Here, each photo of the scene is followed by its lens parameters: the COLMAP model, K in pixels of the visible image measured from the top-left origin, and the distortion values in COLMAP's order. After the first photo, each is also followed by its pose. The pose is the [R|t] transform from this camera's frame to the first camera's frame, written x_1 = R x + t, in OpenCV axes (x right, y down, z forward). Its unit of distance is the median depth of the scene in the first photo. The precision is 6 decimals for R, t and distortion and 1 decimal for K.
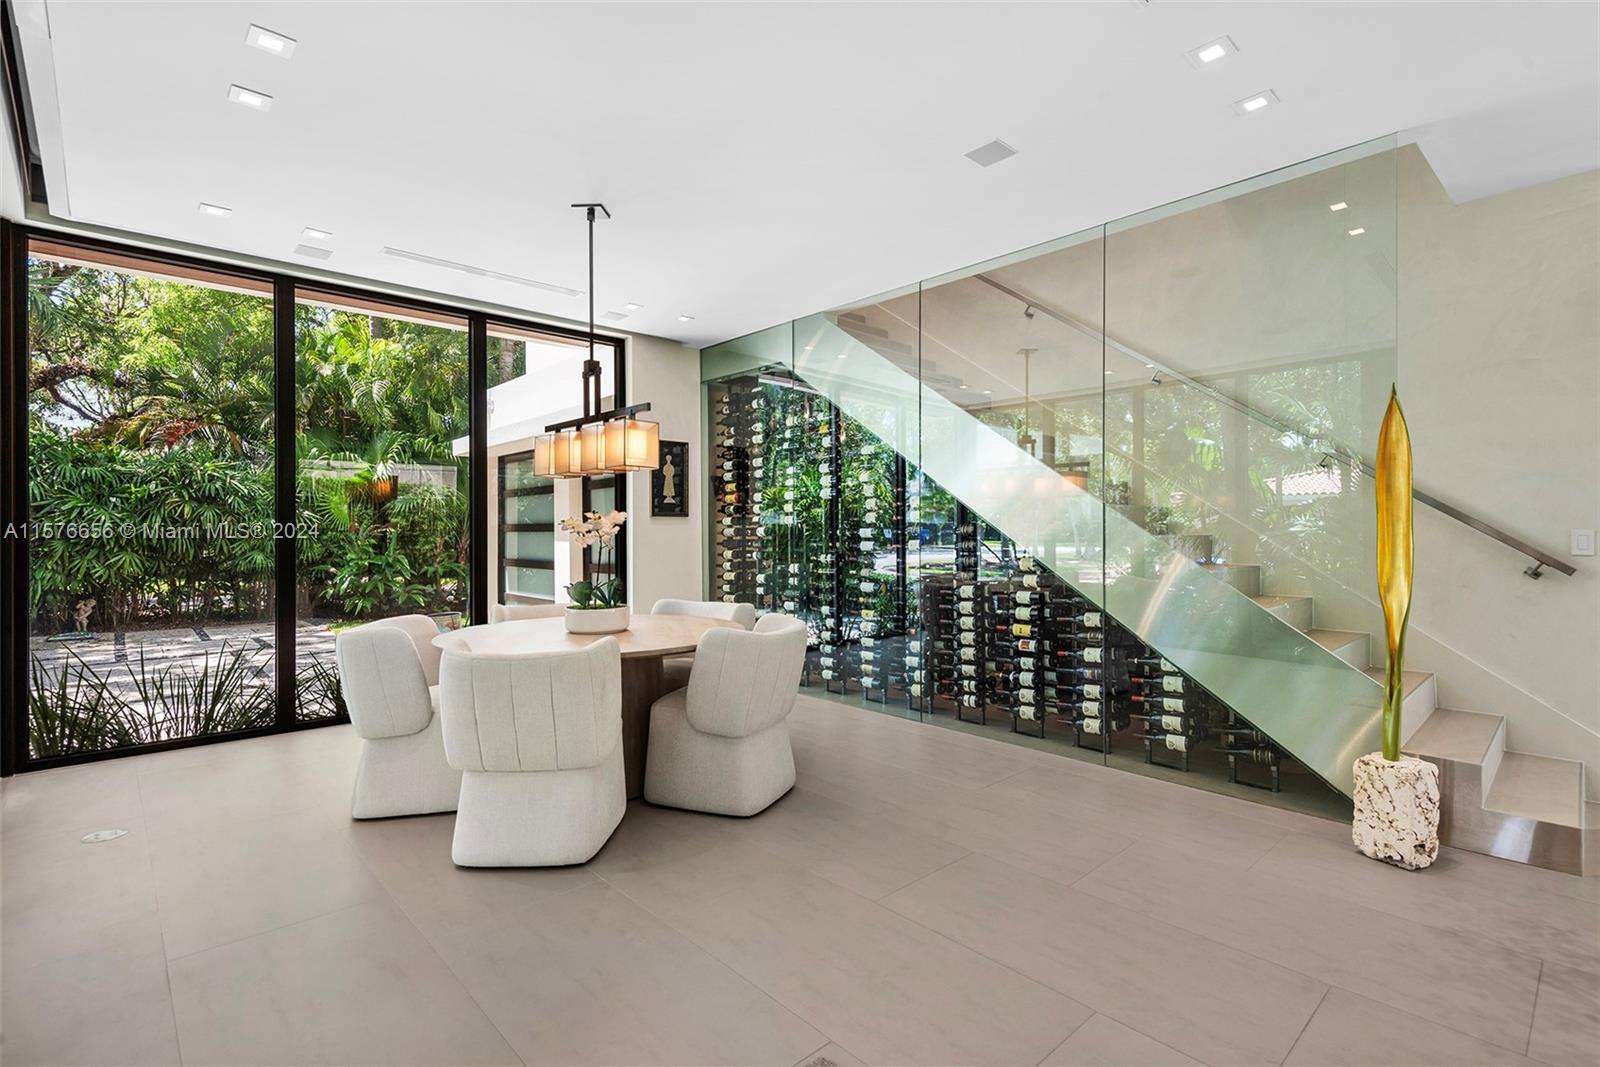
lens RADIAL K [[738.6, 0, 800.4], [0, 738.6, 535.6], [0, 0, 1]] dist [-0.002699, -0.000101]
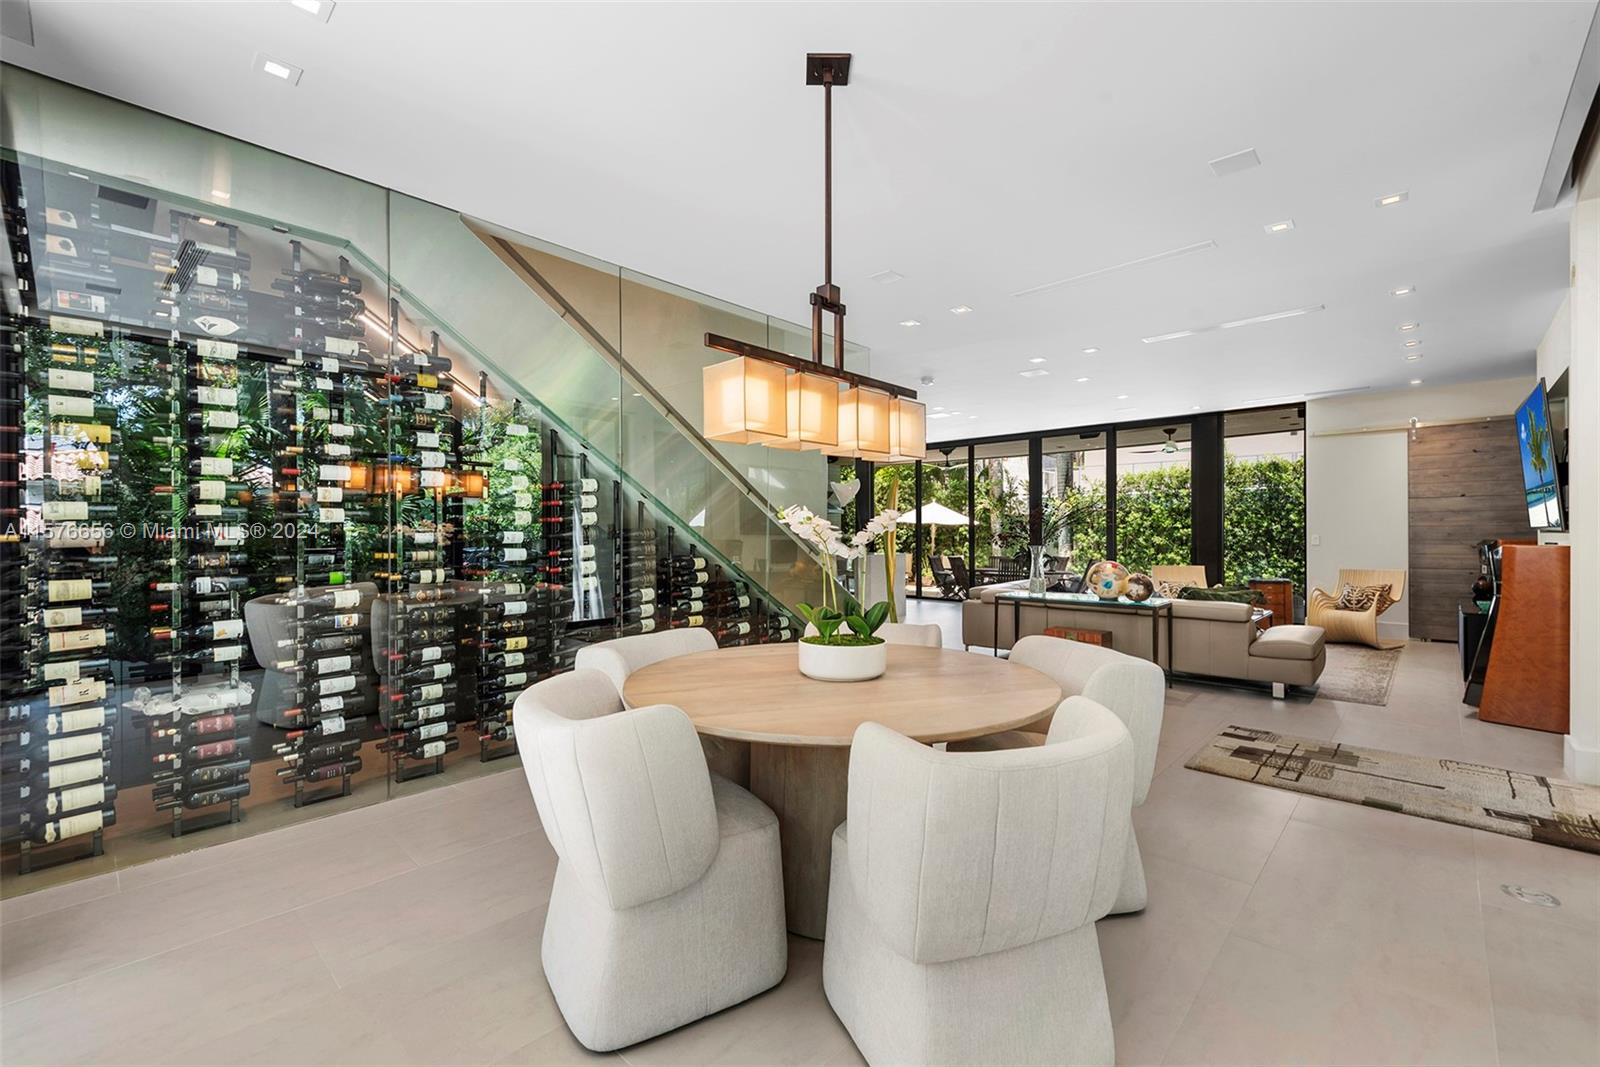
lens RADIAL K [[734.5, 0, 805.3], [0, 734.5, 533.7], [0, 0, 1]] dist [0.003379, 0.000174]
pose [[-0.104193, 0.006734, 0.994534, -0.652614], [0.011537, 0.999918, -0.005562, 0.001016], [-0.994490, 0.010894, -0.104262, 0.730051]]
